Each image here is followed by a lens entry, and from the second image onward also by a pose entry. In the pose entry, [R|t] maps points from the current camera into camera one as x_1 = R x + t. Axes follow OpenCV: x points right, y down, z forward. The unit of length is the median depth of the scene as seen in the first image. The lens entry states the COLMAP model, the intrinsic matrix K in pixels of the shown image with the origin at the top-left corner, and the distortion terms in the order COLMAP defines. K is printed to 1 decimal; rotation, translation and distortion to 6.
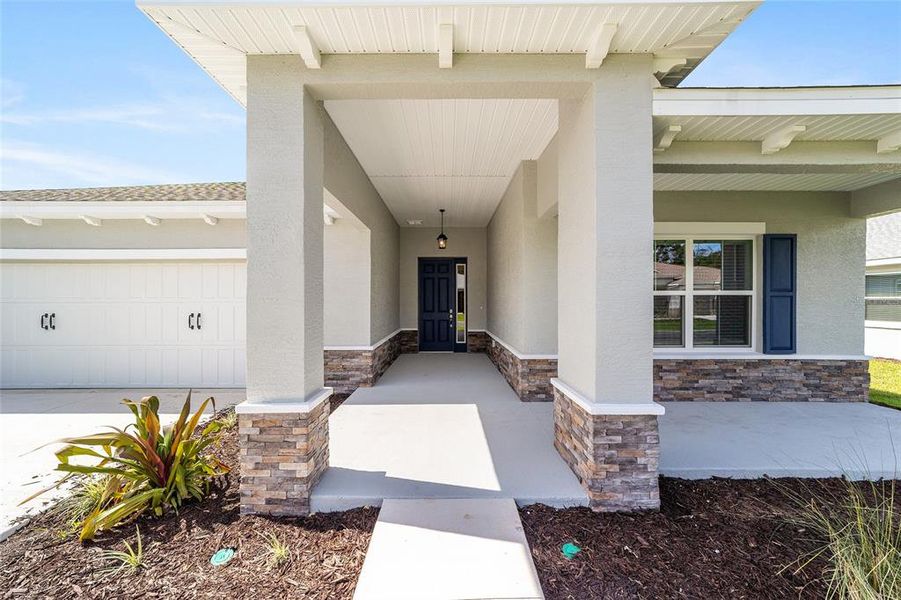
lens RADIAL K [[347.4, 0, 447.7], [0, 347.4, 301.5], [0, 0, 1]] dist [-0.006244, 0.004020]
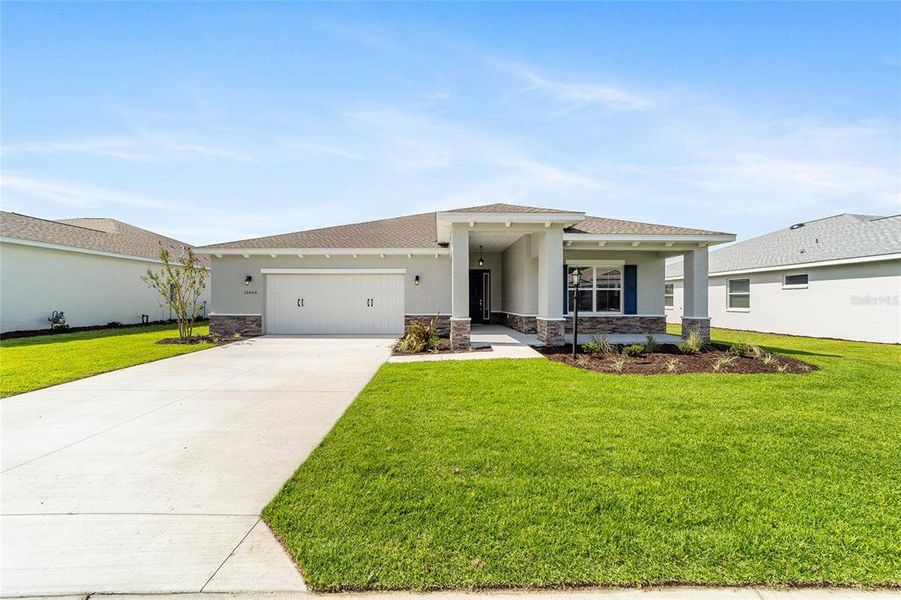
lens RADIAL K [[347.4, 0, 449.7], [0, 347.4, 302.0], [0, 0, 1]] dist [-0.006244, 0.004020]
pose [[0.999630, 0.000429, 0.027204, -0.373722], [-0.000524, 0.999994, 0.003484, 0.057467], [-0.027202, -0.003497, 0.999624, -1.391842]]
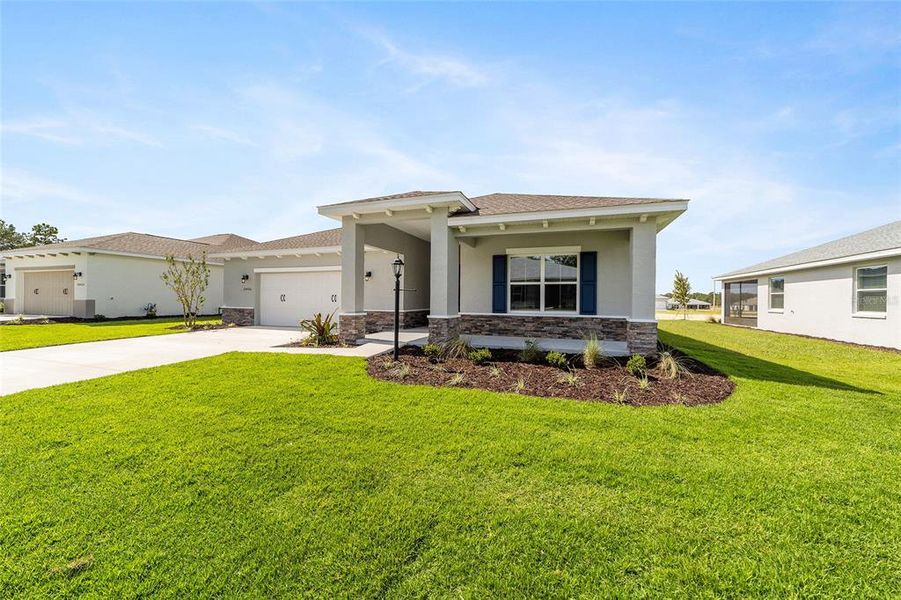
lens RADIAL K [[347.4, 0, 448.2], [0, 347.4, 302.0], [0, 0, 1]] dist [-0.006244, 0.004020]
pose [[0.942070, 0.010024, -0.335267, 0.872769], [-0.008880, 0.999948, 0.004943, 0.078718], [0.335300, -0.001680, 0.942110, -1.053592]]
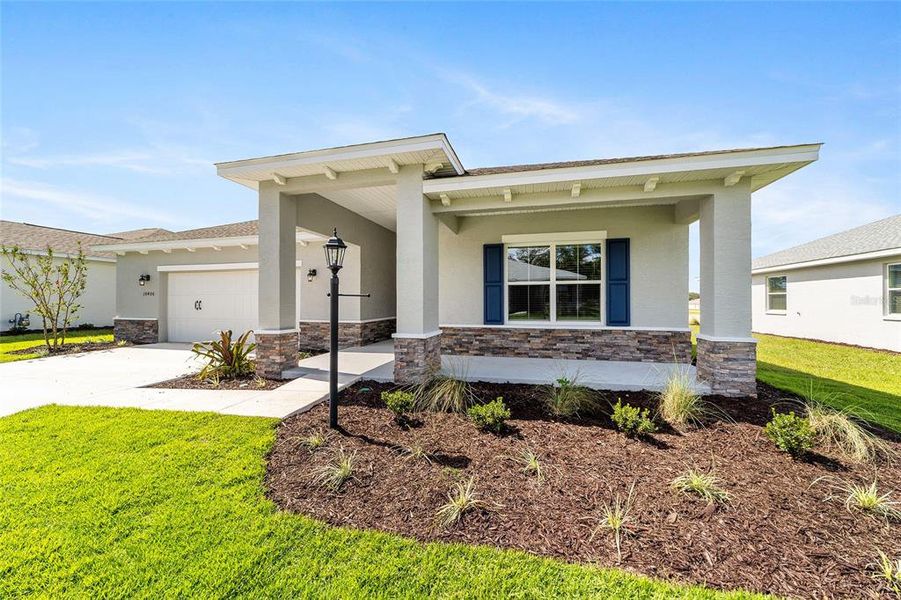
lens RADIAL K [[347.4, 0, 446.5], [0, 347.4, 300.7], [0, 0, 1]] dist [-0.006244, 0.004020]
pose [[0.968614, -0.002791, -0.248553, 0.642027], [0.001740, 0.999989, -0.004447, 0.055917], [0.248562, 0.003875, 0.968608, -0.495545]]
